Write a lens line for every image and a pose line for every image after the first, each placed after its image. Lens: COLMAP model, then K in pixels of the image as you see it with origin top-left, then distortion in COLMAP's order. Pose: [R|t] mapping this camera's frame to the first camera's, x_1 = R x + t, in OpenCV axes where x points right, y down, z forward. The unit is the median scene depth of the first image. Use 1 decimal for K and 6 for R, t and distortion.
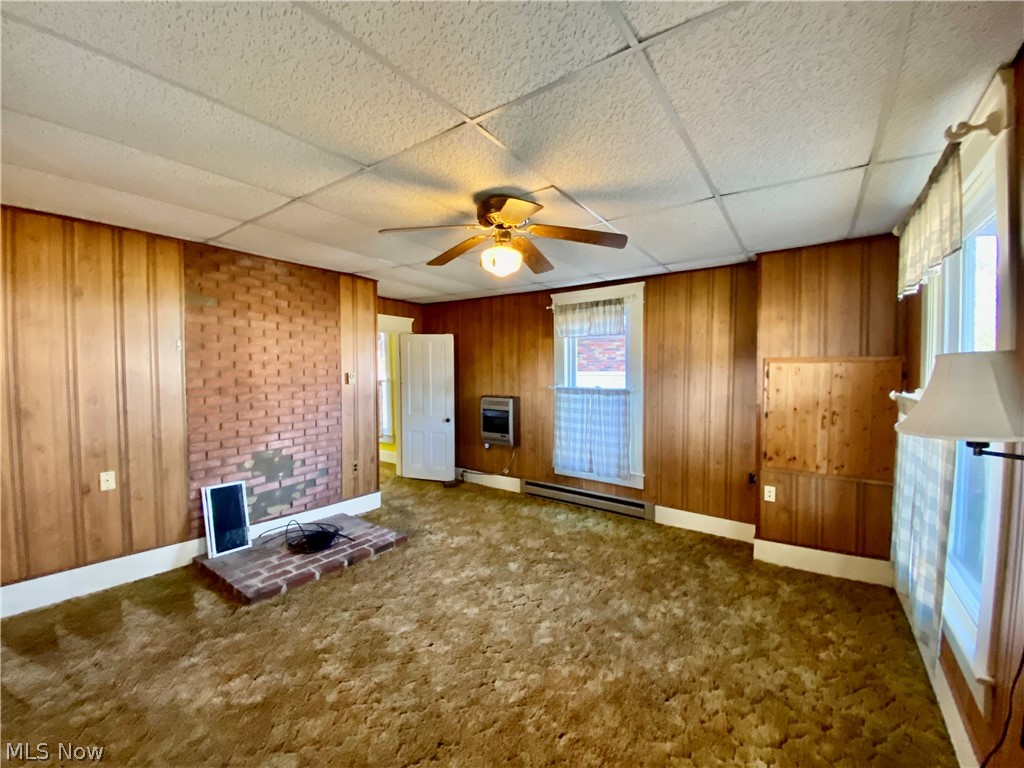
lens RADIAL K [[414.9, 0, 508.3], [0, 414.9, 388.0], [0, 0, 1]] dist [0.047572, -0.031609]
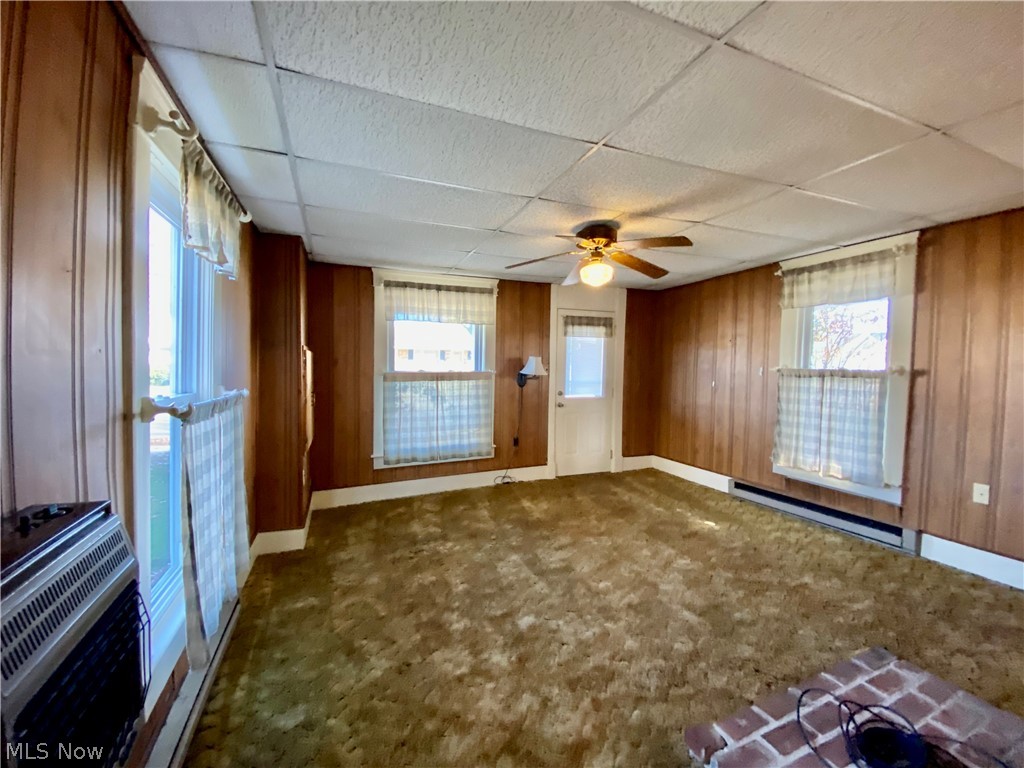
lens RADIAL K [[414.9, 0, 508.3], [0, 414.9, 388.0], [0, 0, 1]] dist [0.047572, -0.031609]
pose [[-0.850340, -0.041314, 0.524609, -0.368917], [0.012296, 0.995081, 0.098294, -0.066265], [-0.526090, 0.090034, -0.845650, 1.770431]]
